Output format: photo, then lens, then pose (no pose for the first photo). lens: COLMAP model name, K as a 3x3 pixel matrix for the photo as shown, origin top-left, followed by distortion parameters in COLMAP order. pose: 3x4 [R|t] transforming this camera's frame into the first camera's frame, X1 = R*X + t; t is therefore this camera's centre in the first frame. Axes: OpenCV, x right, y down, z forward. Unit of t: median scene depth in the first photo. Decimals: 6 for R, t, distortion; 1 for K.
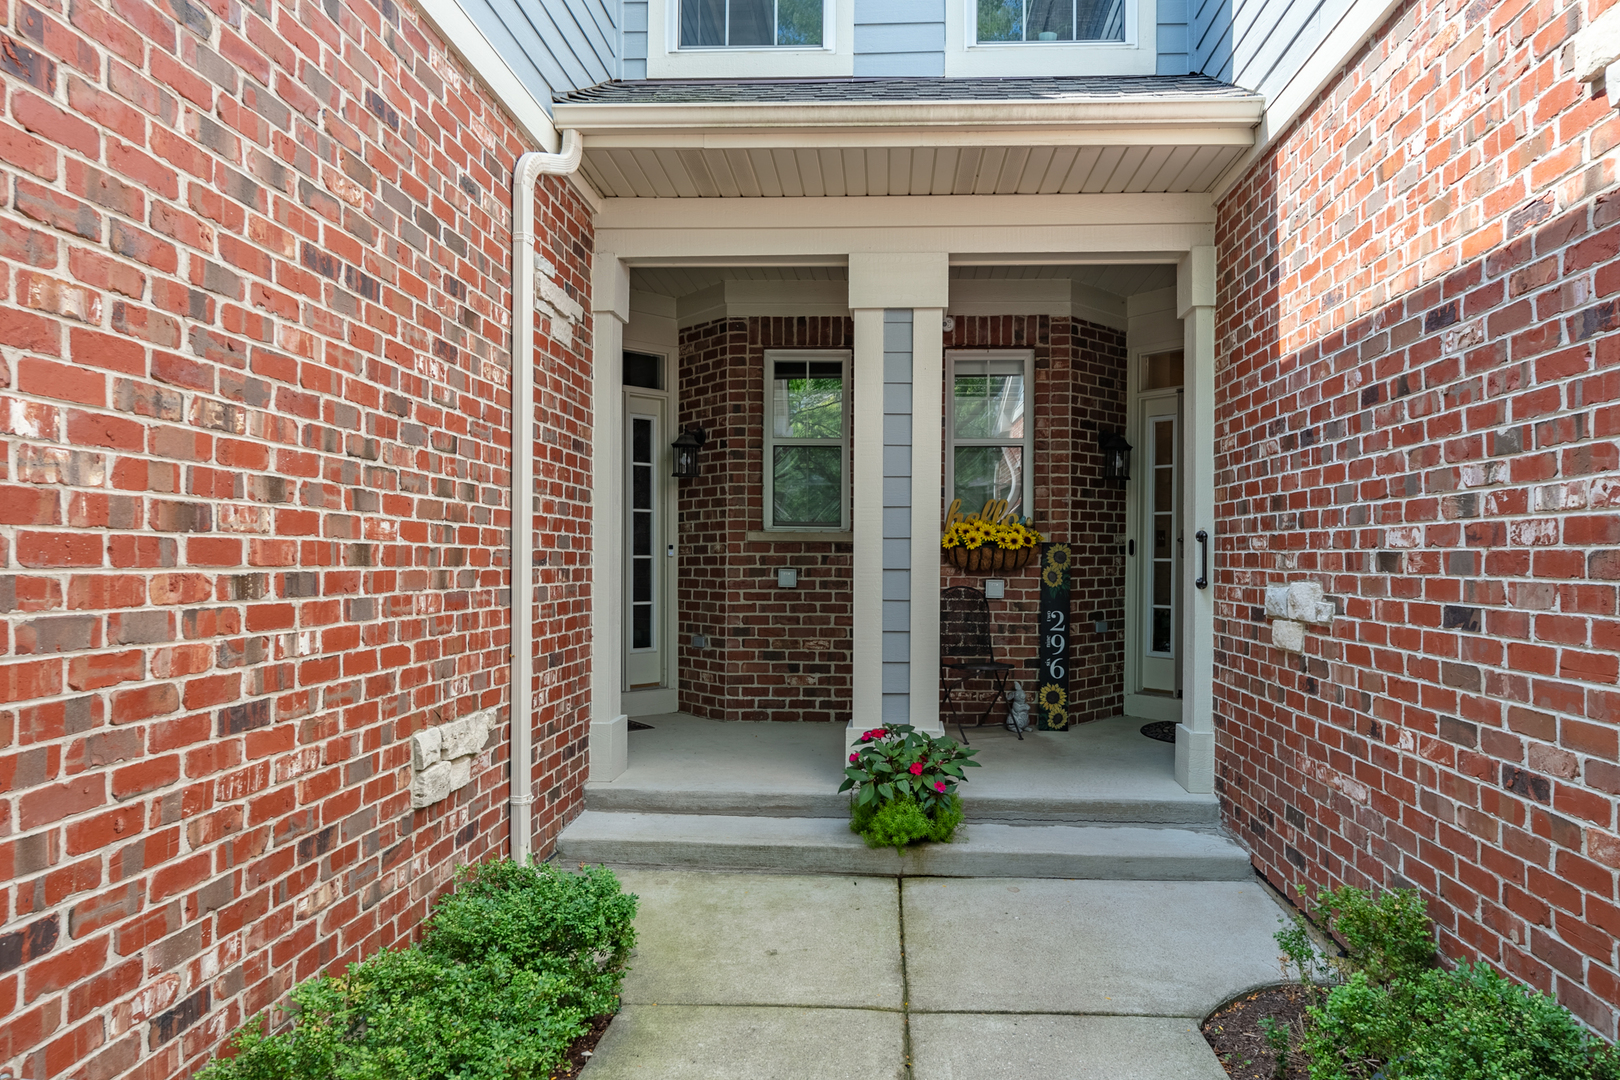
lens RADIAL K [[1311.3, 0, 812.0], [0, 1311.3, 542.7], [0, 0, 1]] dist [-0.009827, -0.001144]
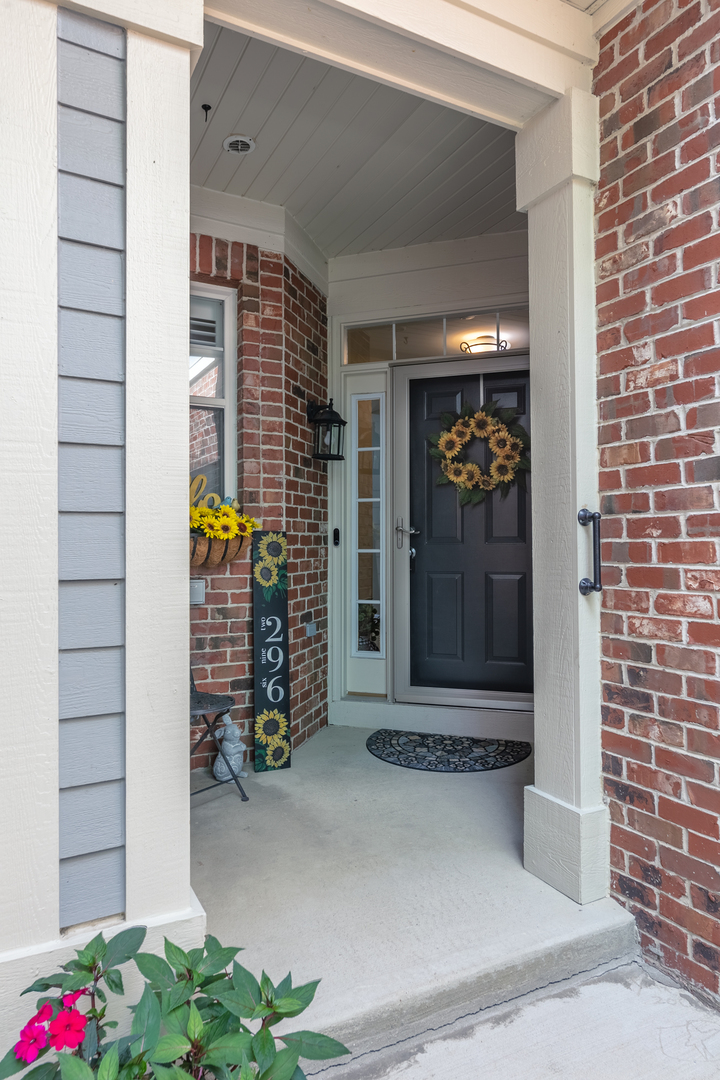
lens RADIAL K [[626.6, 0, 364.6], [0, 626.6, 543.1], [0, 0, 1]] dist [0.000376, 0.000871]
pose [[0.821279, -0.004924, 0.570505, 0.015168], [0.001513, 0.999978, 0.006453, 0.005011], [-0.570524, -0.004436, 0.821269, 0.651738]]
